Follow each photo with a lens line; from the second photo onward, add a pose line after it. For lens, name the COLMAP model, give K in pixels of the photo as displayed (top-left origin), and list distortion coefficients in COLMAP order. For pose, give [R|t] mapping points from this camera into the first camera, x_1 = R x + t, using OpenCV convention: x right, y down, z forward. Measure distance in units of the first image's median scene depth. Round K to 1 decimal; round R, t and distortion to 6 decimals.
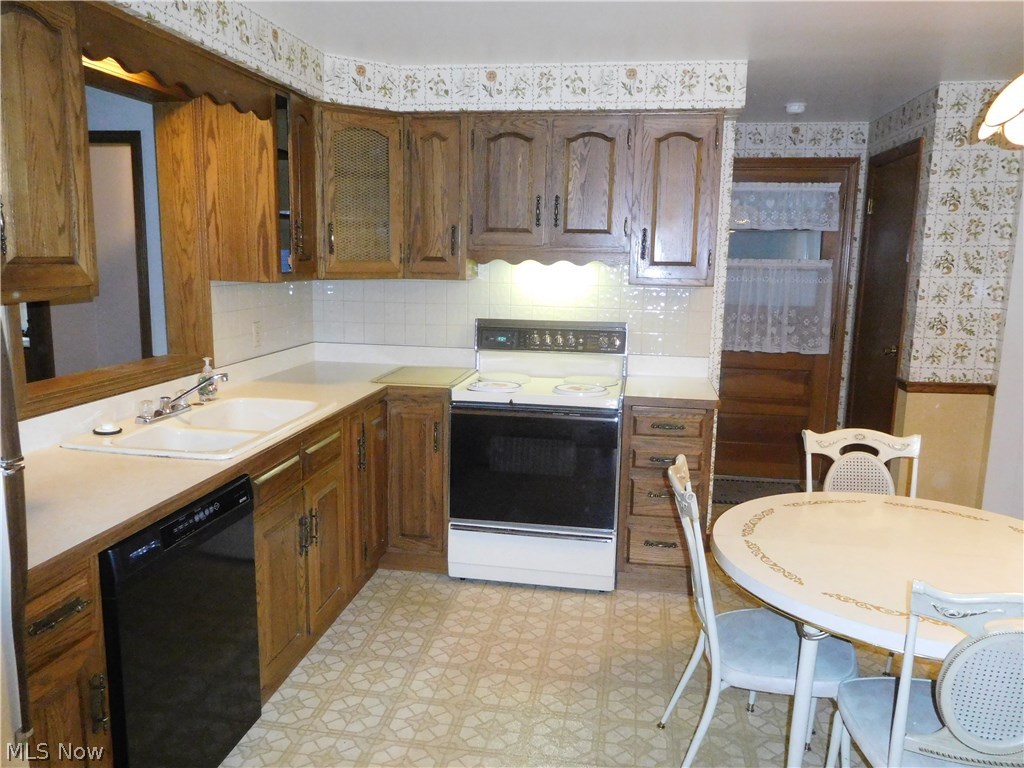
lens RADIAL K [[766.7, 0, 516.4], [0, 766.7, 382.2], [0, 0, 1]] dist [-0.002634, -0.001161]
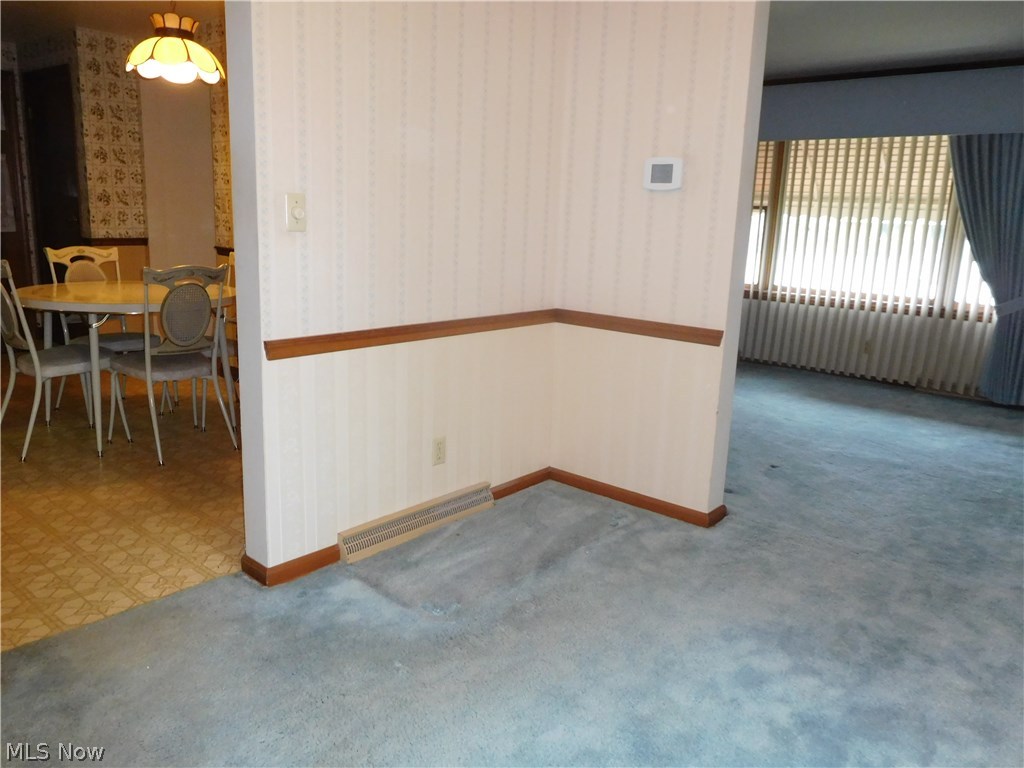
lens RADIAL K [[766.7, 0, 516.4], [0, 766.7, 382.2], [0, 0, 1]] dist [-0.002634, -0.001161]
pose [[0.510932, -0.178539, 0.840876, -0.356802], [0.112511, 0.983668, 0.140494, 0.159980], [-0.852226, 0.022825, 0.522675, -0.451551]]
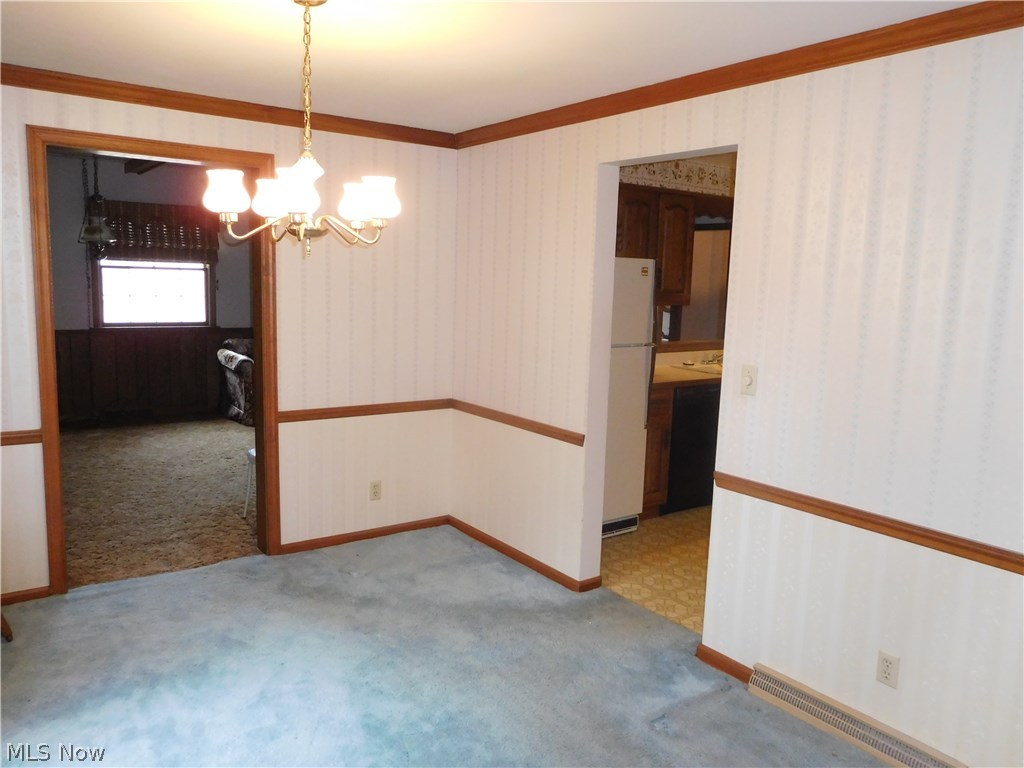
lens RADIAL K [[766.7, 0, 516.4], [0, 766.7, 382.2], [0, 0, 1]] dist [-0.002634, -0.001161]
pose [[0.719025, 0.099117, -0.687879, 0.477171], [-0.131793, 0.991264, 0.005072, 0.118193], [0.682373, 0.087011, 0.725807, -0.713147]]
